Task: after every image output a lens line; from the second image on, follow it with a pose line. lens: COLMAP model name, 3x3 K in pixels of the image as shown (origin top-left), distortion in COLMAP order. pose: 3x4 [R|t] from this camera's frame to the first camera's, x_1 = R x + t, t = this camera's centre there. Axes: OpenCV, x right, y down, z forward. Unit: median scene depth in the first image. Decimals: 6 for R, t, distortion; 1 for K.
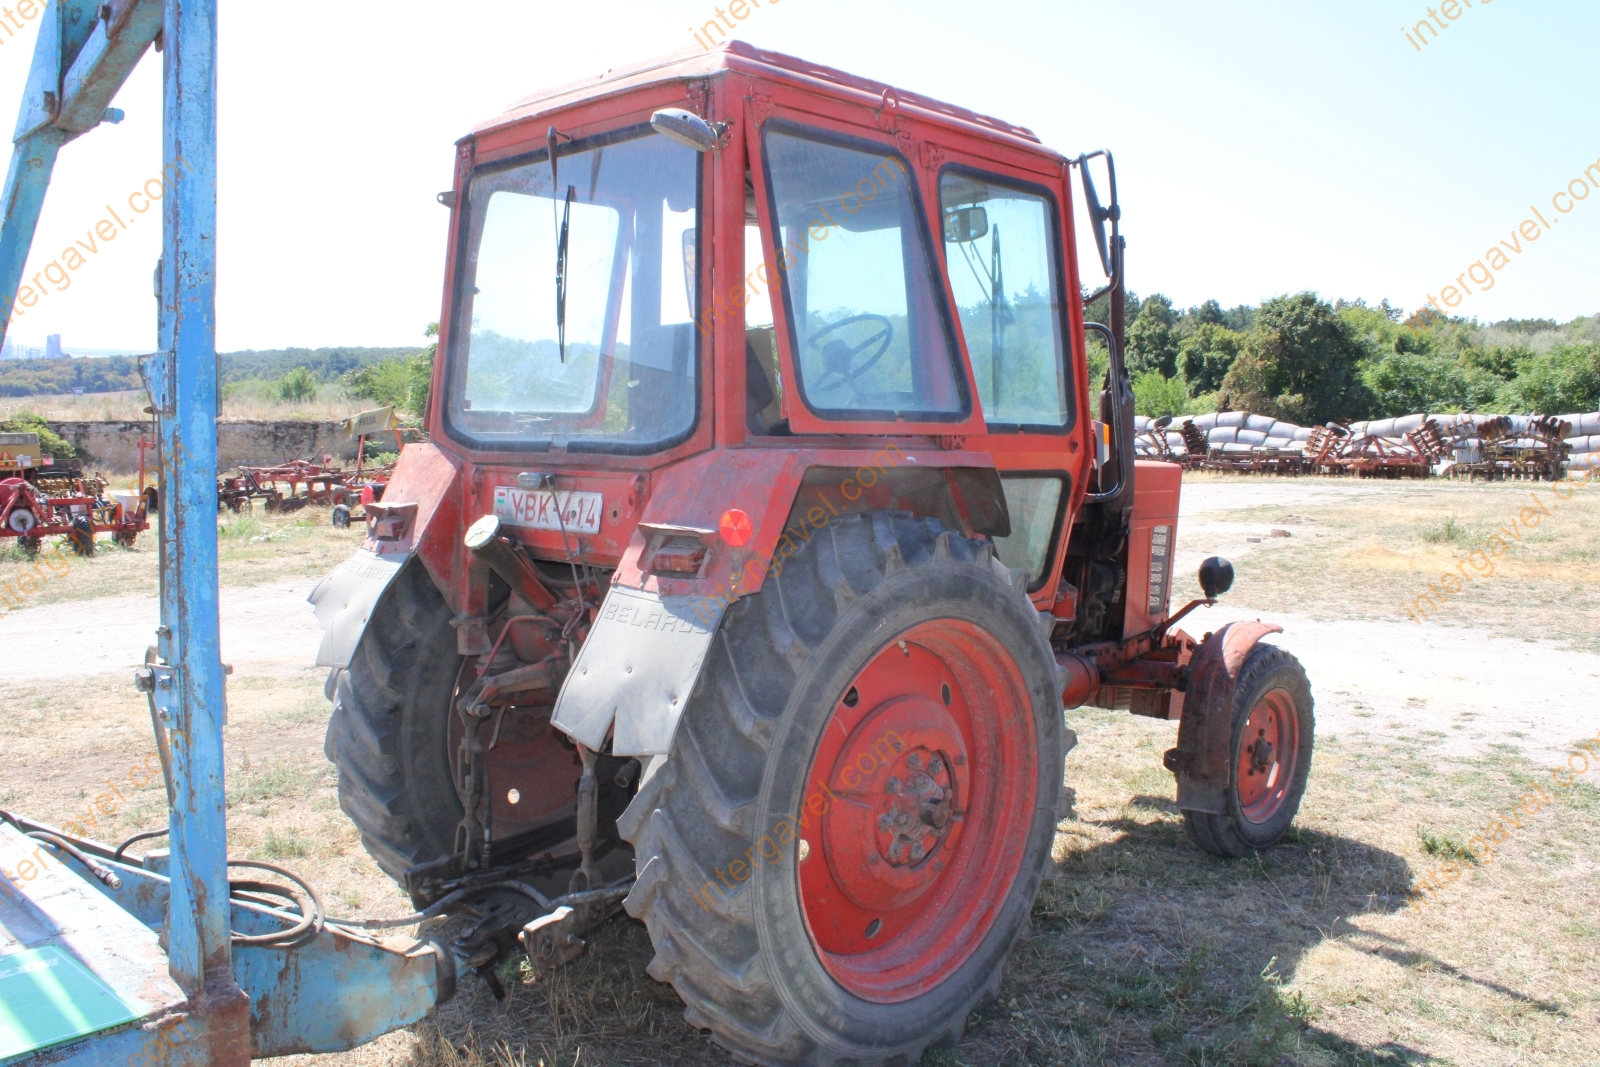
lens RADIAL K [[1342.2, 0, 792.8], [0, 1342.2, 526.6], [0, 0, 1]] dist [-0.171245, 0.154726]
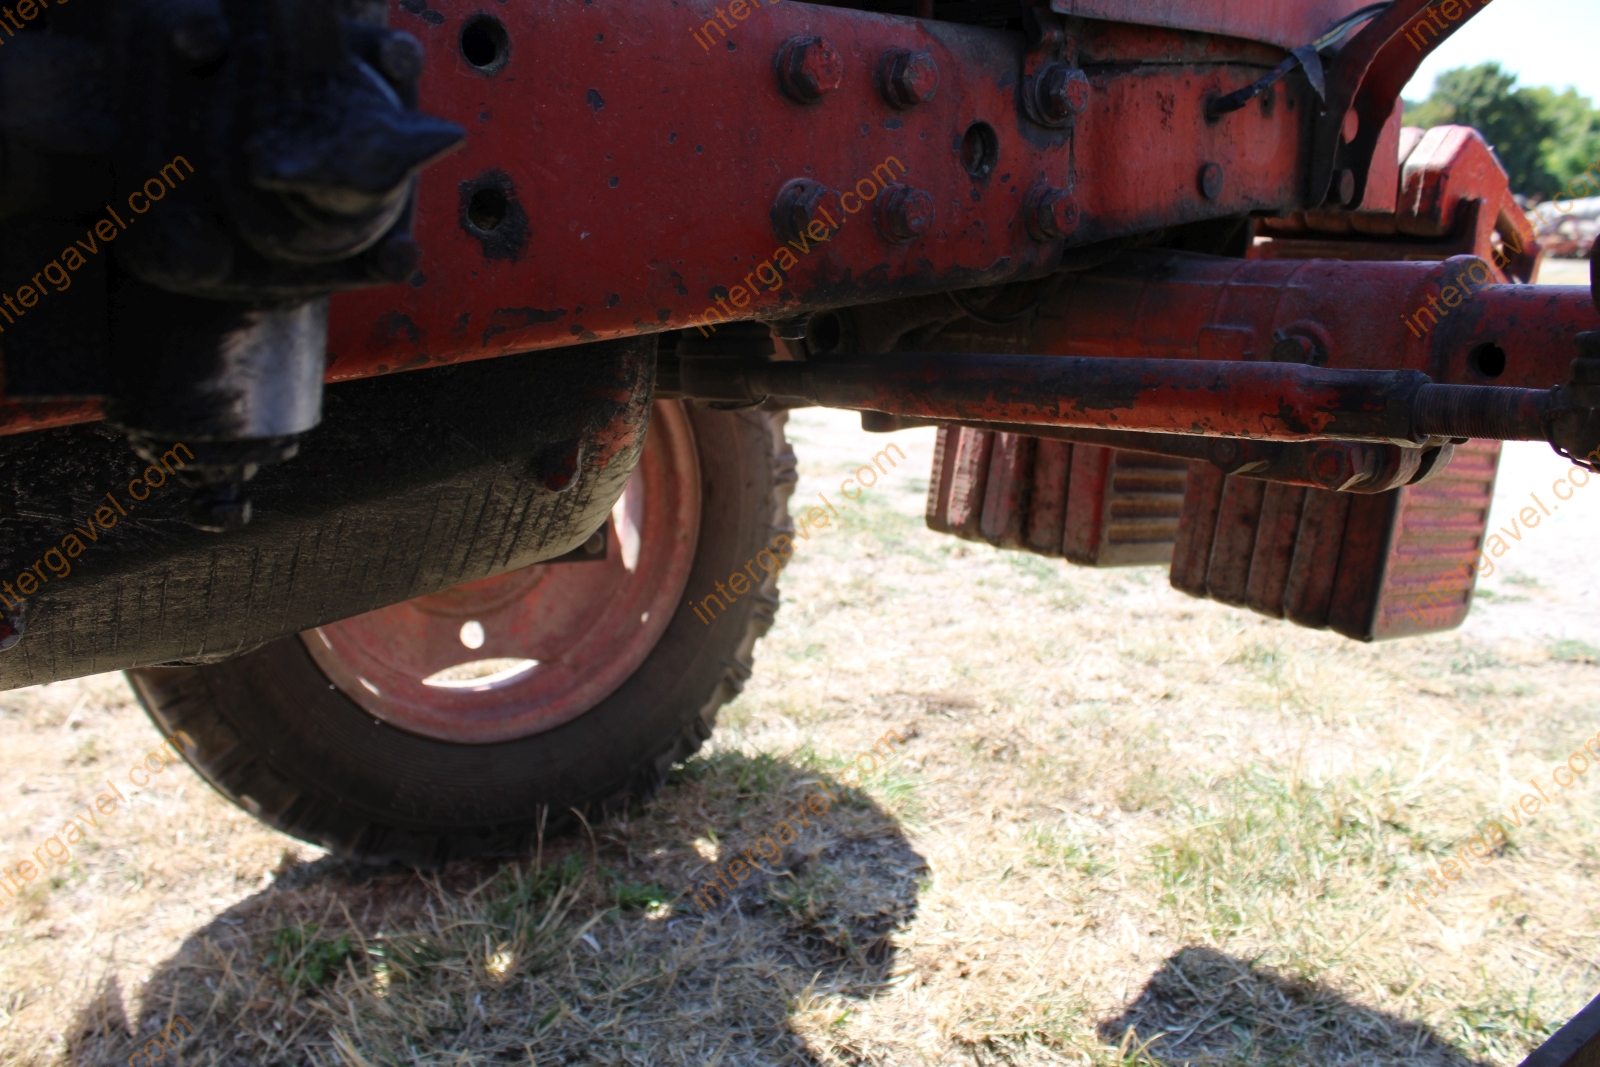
lens RADIAL K [[1342.2, 0, 792.8], [0, 1342.2, 526.6], [0, 0, 1]] dist [-0.171245, 0.154726]
pose [[0.995192, 0.027037, -0.094136, 0.028061], [-0.012717, 0.988677, 0.149517, 0.013295], [0.097112, -0.147601, 0.984268, 0.103692]]
